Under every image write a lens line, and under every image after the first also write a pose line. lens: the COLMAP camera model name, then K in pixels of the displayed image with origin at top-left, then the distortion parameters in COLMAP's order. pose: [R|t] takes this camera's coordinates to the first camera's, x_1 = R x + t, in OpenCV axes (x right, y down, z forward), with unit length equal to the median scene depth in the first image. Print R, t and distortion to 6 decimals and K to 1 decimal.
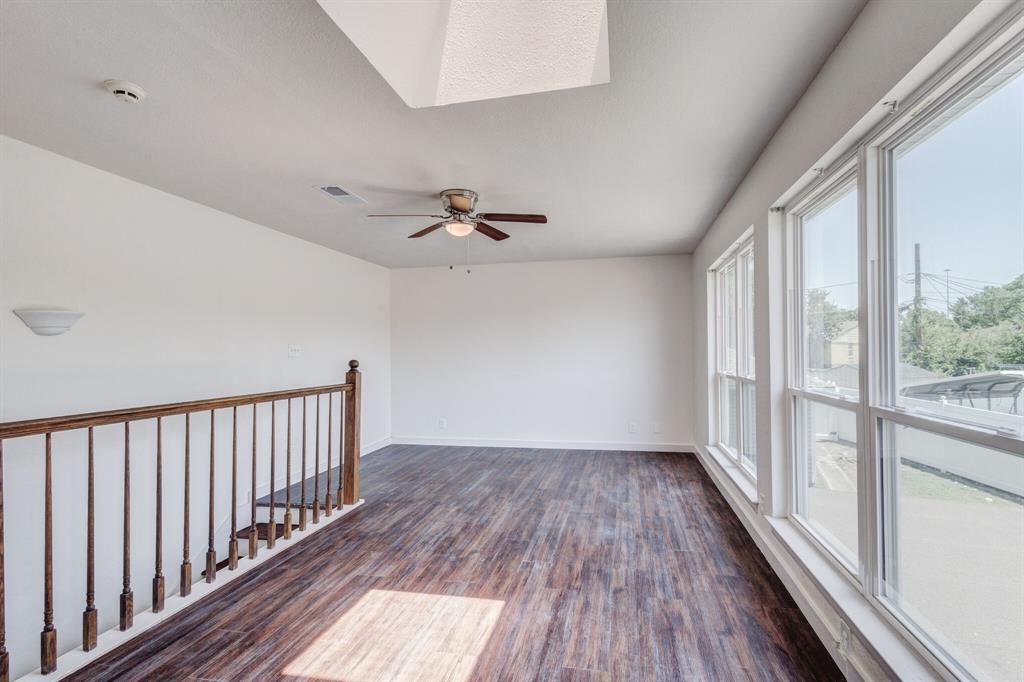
lens RADIAL K [[490.4, 0, 512.2], [0, 490.4, 345.1], [0, 0, 1]] dist [0.016082, 0.000220]
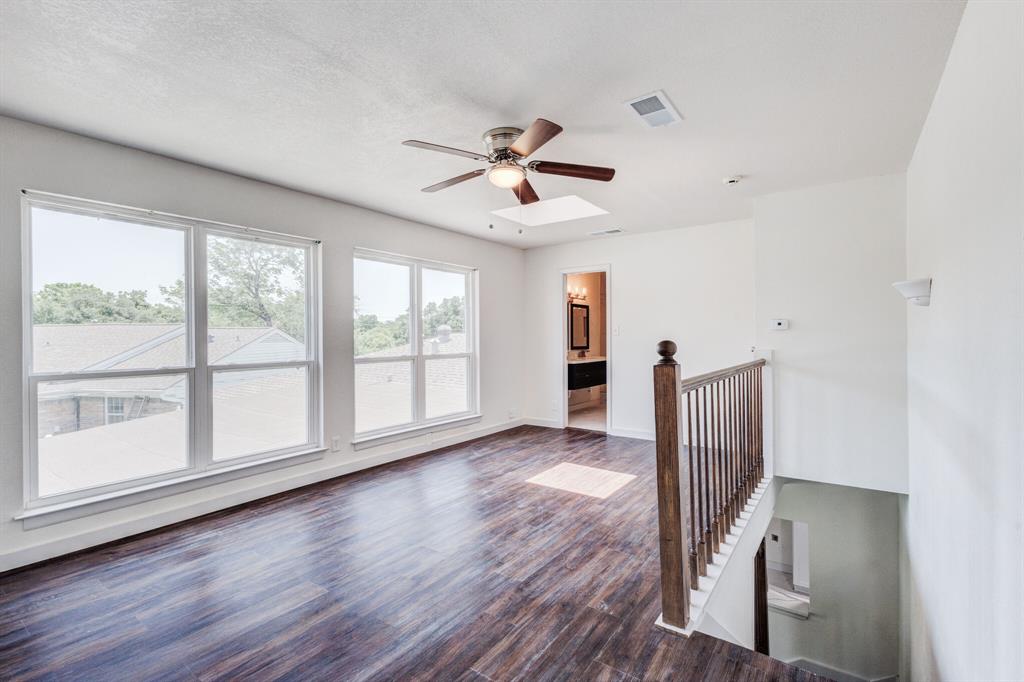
lens RADIAL K [[490.4, 0, 511.6], [0, 490.4, 337.4], [0, 0, 1]] dist [0.016082, 0.000220]
pose [[-0.929269, 0.020649, 0.368827, -0.487180], [0.015301, 0.999731, -0.017420, 0.042632], [-0.369087, -0.010544, -0.929335, 2.072655]]
